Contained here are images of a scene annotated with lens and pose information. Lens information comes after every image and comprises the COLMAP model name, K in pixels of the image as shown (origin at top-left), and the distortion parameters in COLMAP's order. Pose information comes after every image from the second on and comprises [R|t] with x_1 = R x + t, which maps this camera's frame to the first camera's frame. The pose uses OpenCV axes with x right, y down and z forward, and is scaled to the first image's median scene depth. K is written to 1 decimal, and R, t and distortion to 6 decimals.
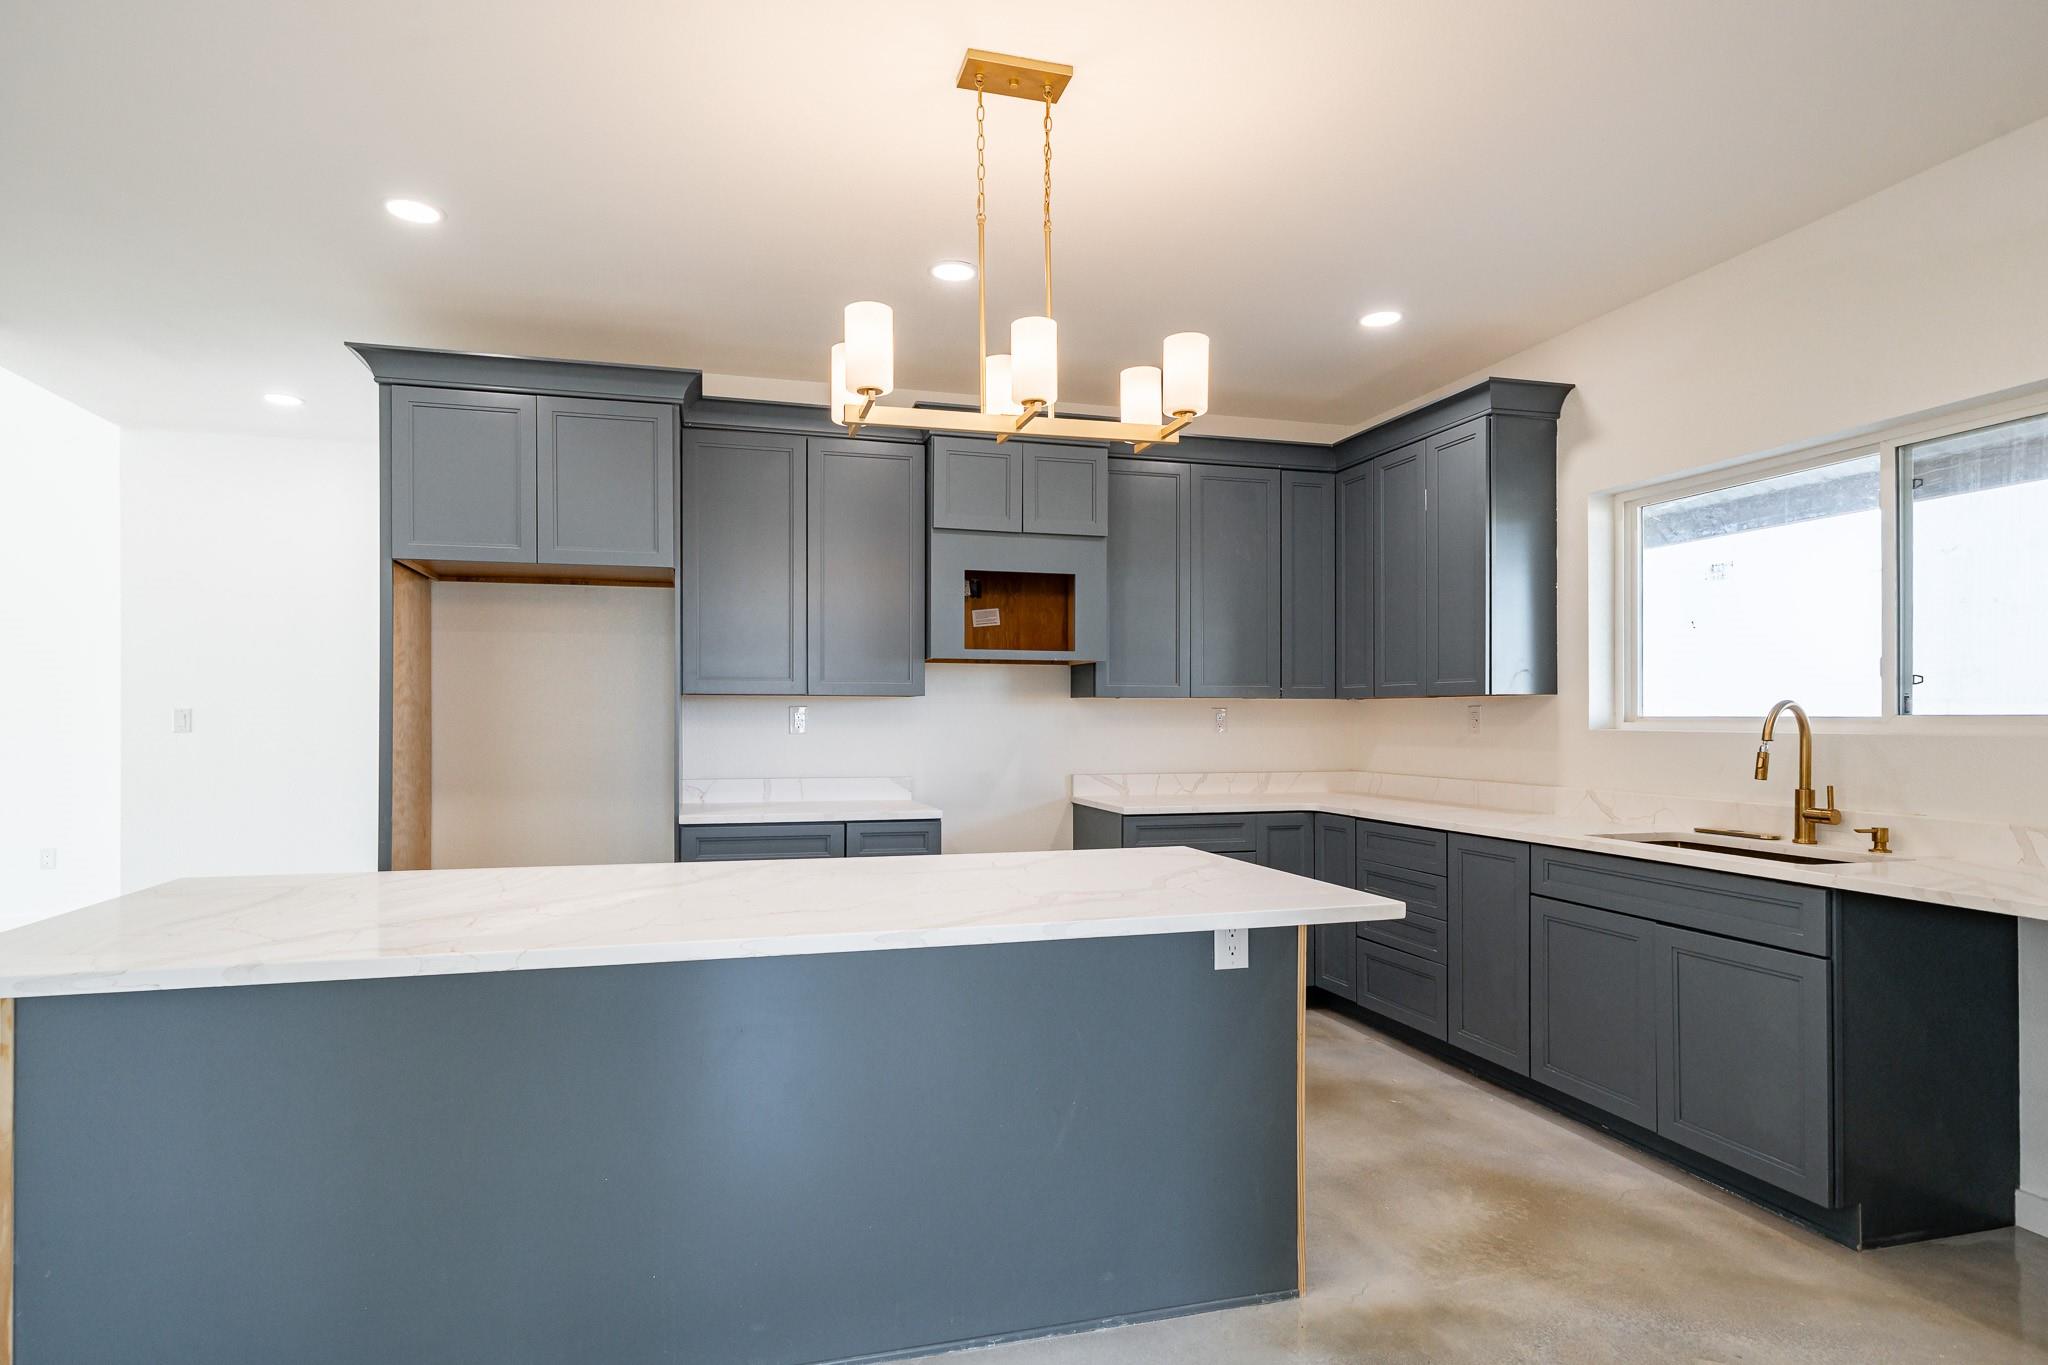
lens RADIAL K [[1024.0, 0, 983.5], [0, 1024.0, 710.2], [0, 0, 1]] dist [0.001634, 0.000220]
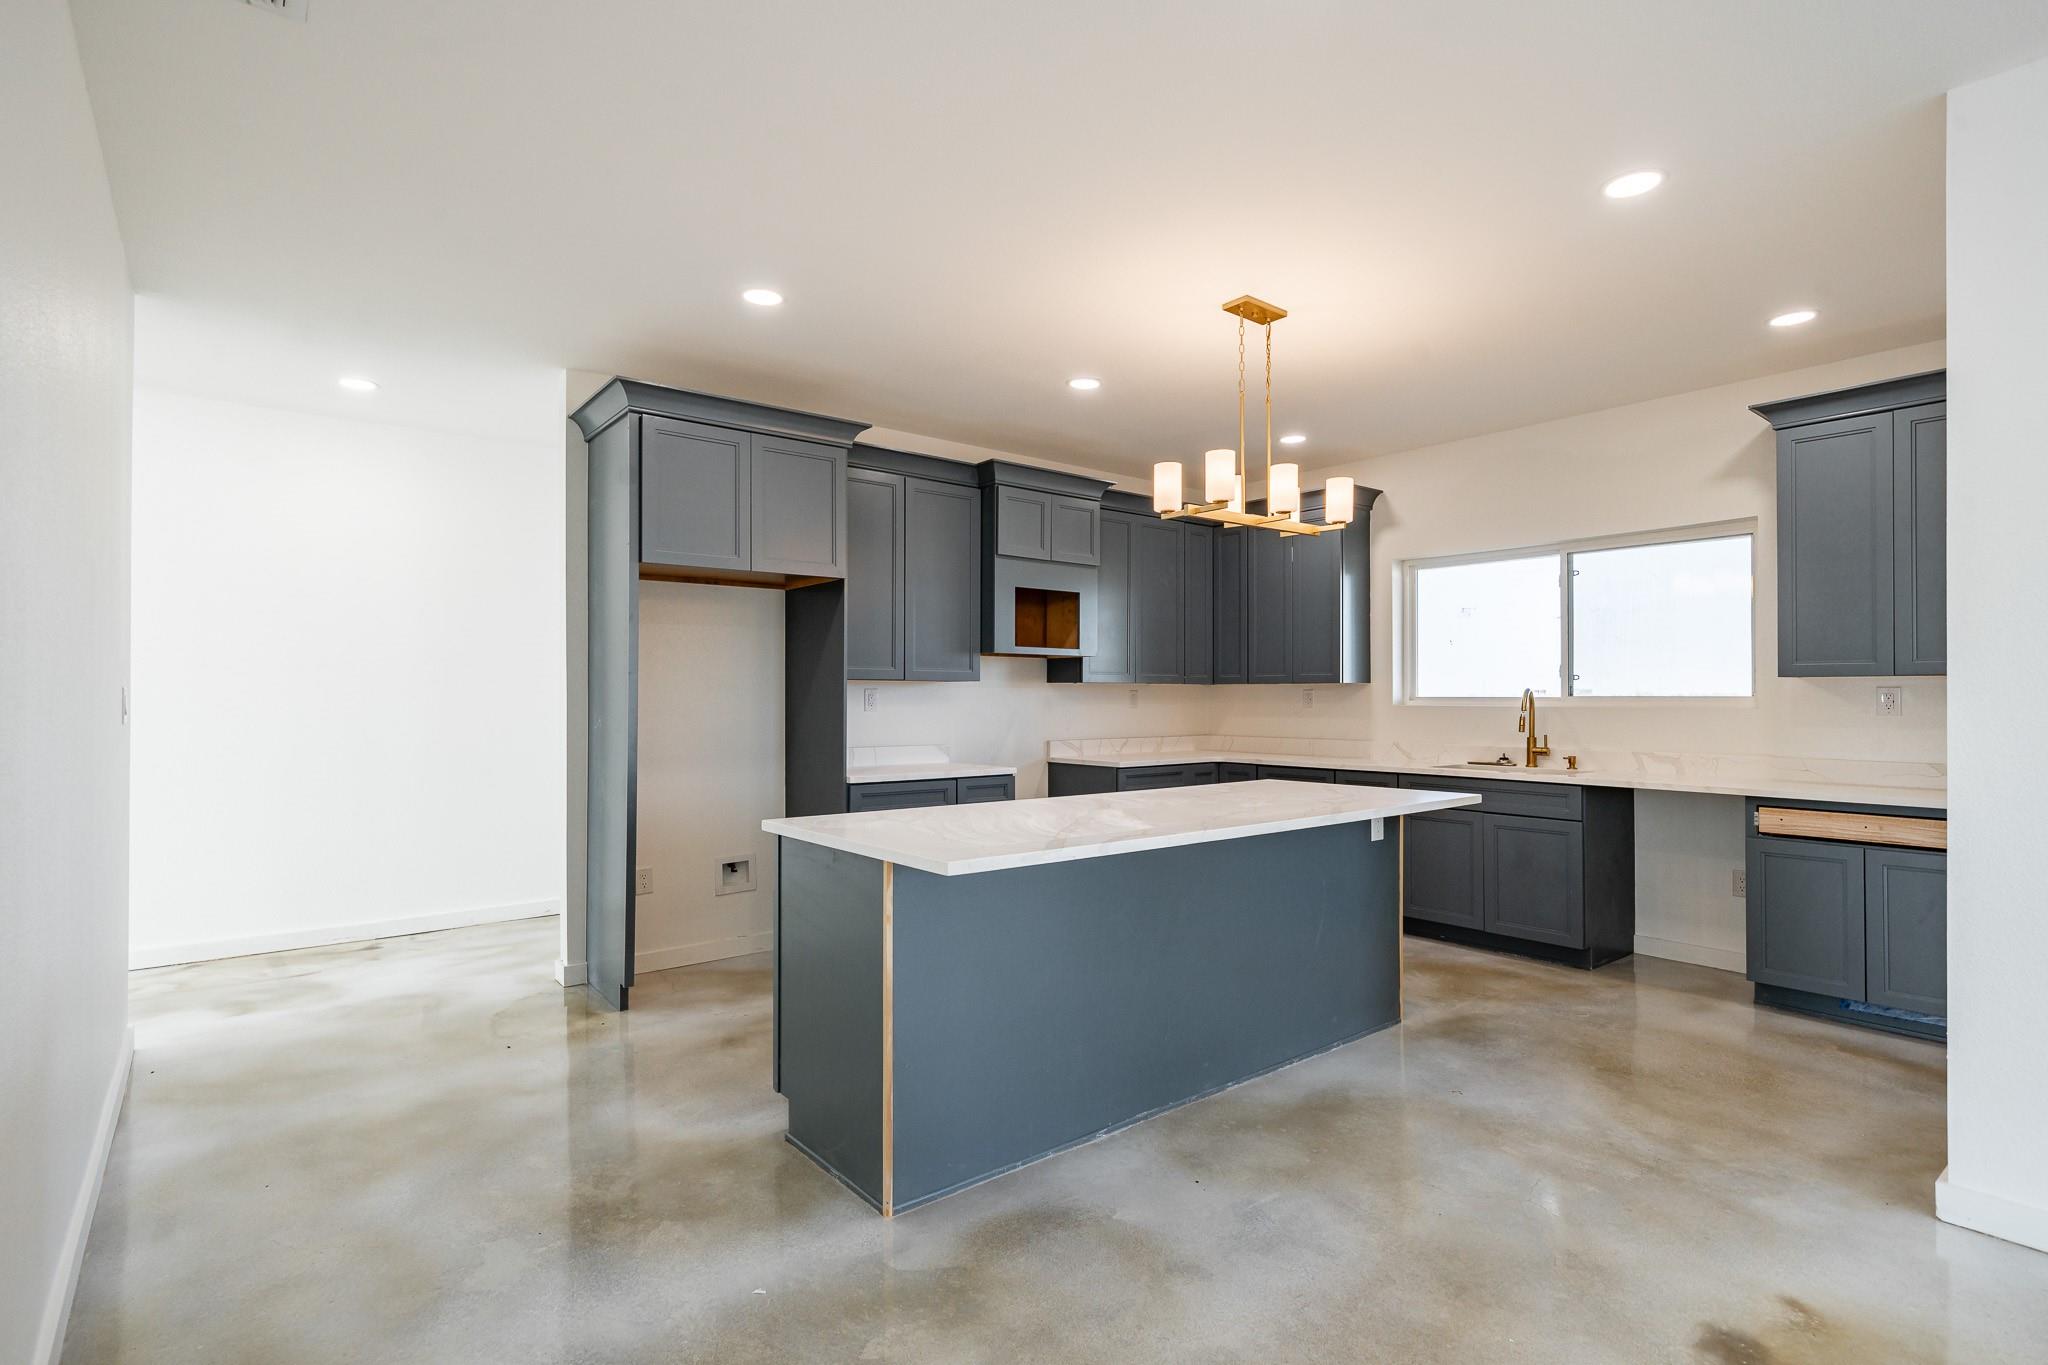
lens RADIAL K [[963.3, 0, 1010.2], [0, 963.3, 684.3], [0, 0, 1]] dist [-0.002772, 0.001509]
pose [[0.918018, 0.004600, 0.396513, -0.566088], [-0.002319, 0.999978, -0.006232, -0.002978], [-0.396533, 0.004801, 0.918008, -0.157213]]
